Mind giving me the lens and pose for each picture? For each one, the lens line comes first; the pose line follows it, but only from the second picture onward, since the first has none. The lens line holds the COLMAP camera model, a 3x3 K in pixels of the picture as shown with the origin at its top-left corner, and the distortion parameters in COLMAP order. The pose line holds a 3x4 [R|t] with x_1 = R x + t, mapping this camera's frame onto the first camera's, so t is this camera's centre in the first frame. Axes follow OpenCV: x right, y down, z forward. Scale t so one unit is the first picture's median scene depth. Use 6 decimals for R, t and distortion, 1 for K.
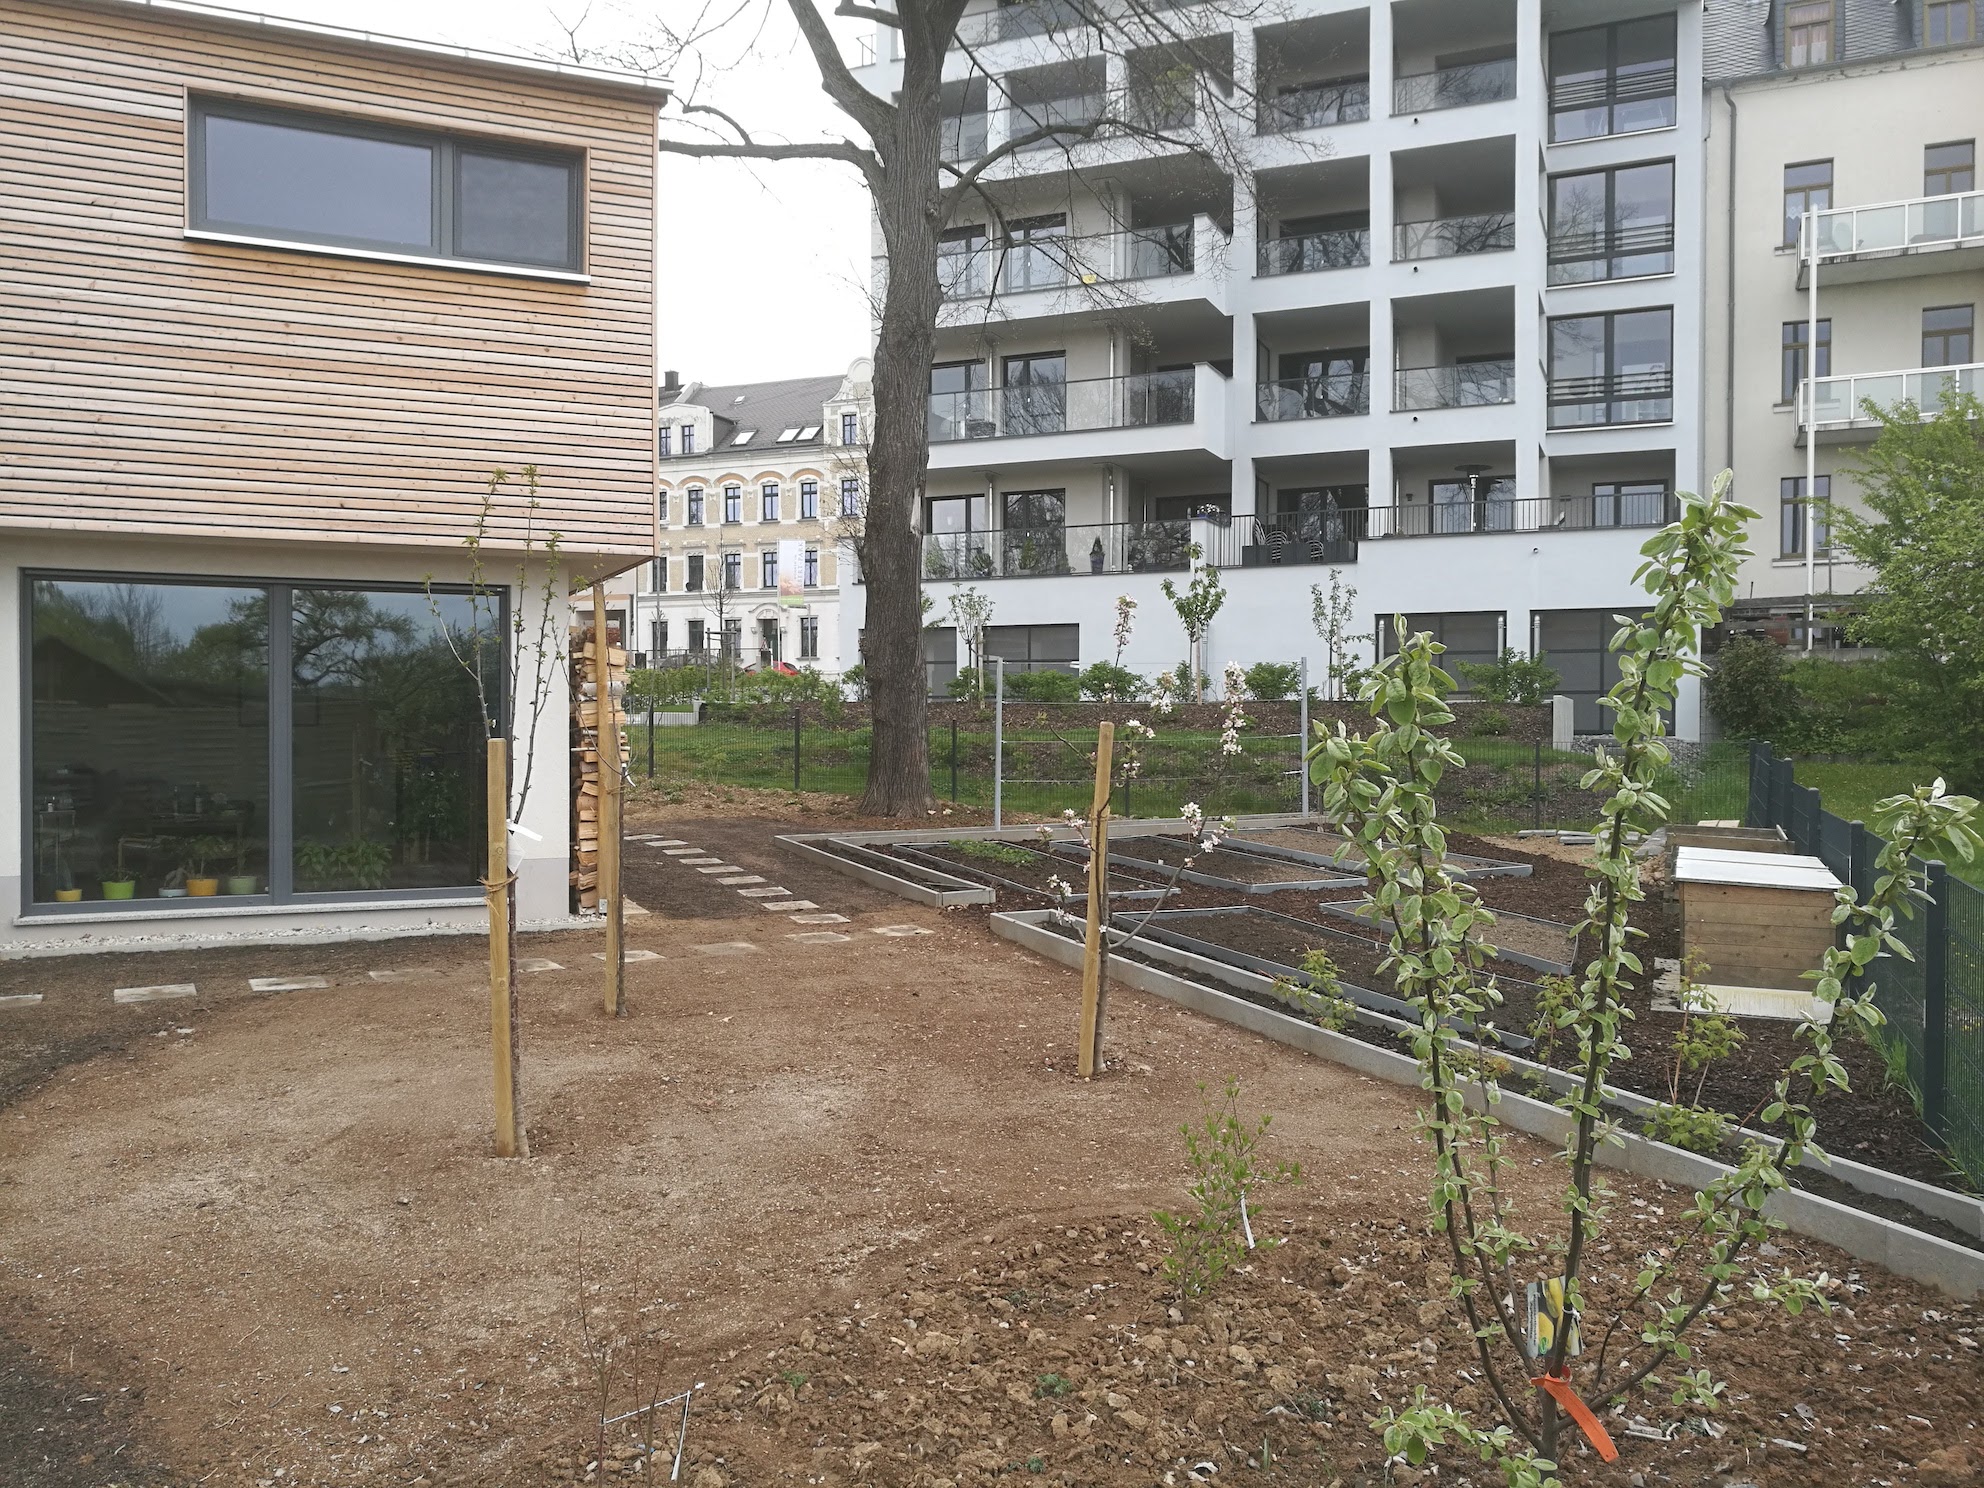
lens RADIAL K [[1450.6, 0, 992.0], [0, 1450.6, 744.0], [0, 0, 1]] dist [-0.013617, -0.006727]
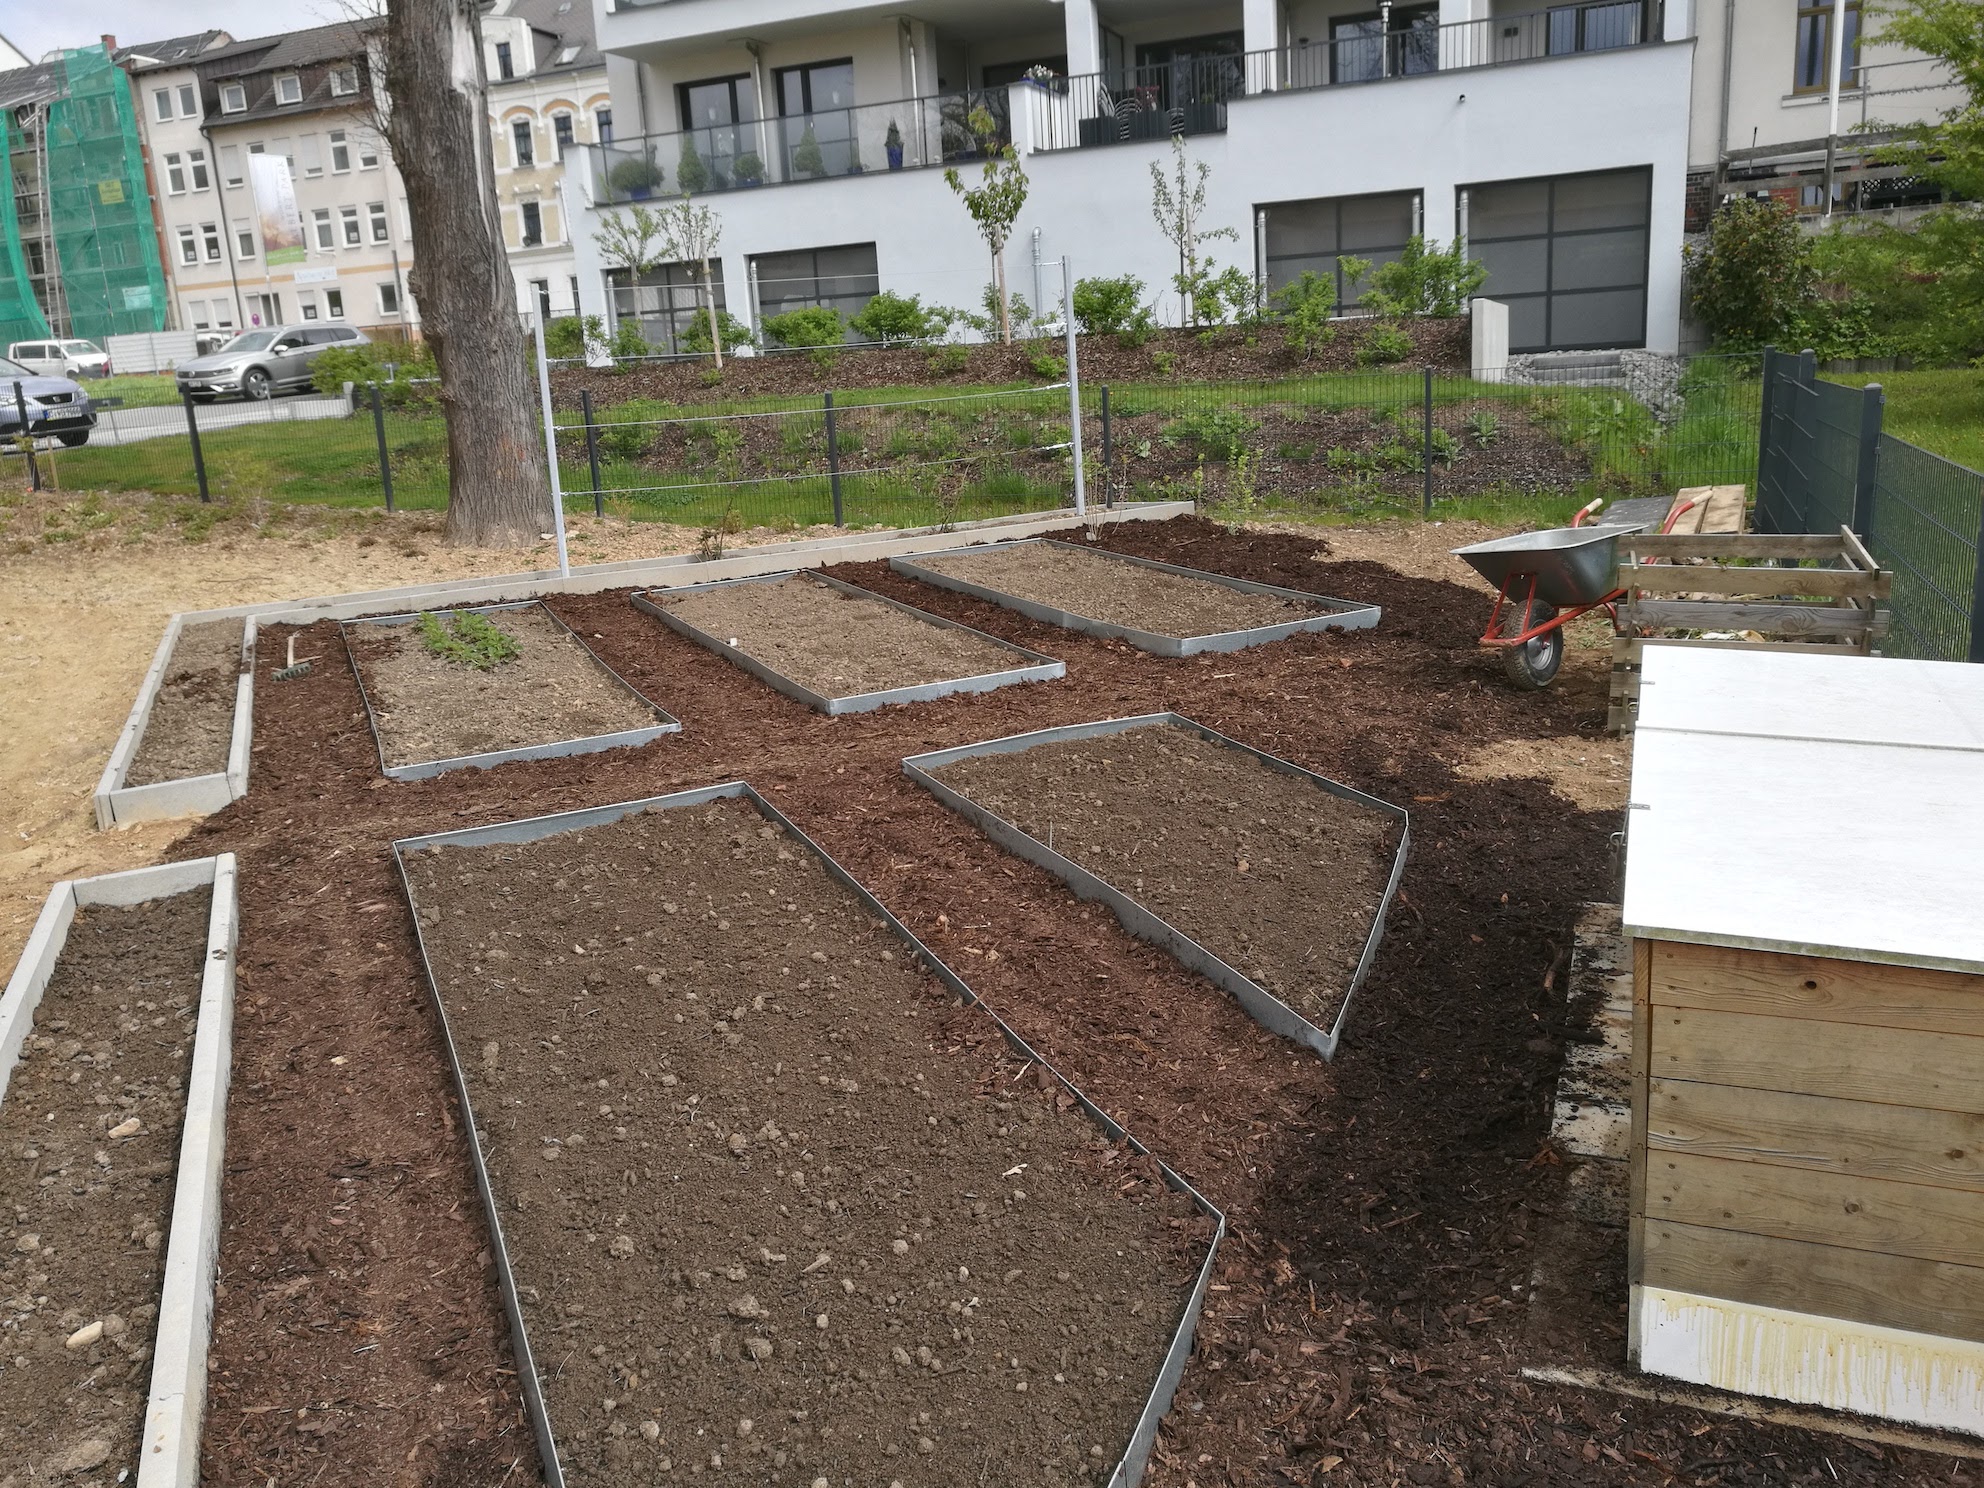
lens RADIAL K [[1450.6, 0, 992.0], [0, 1450.6, 744.0], [0, 0, 1]] dist [-0.013617, -0.006727]
pose [[0.997462, -0.068590, 0.019122, 0.100570], [0.062236, 0.970267, 0.233899, -0.002337], [-0.034597, -0.232115, 0.972073, 0.223490]]
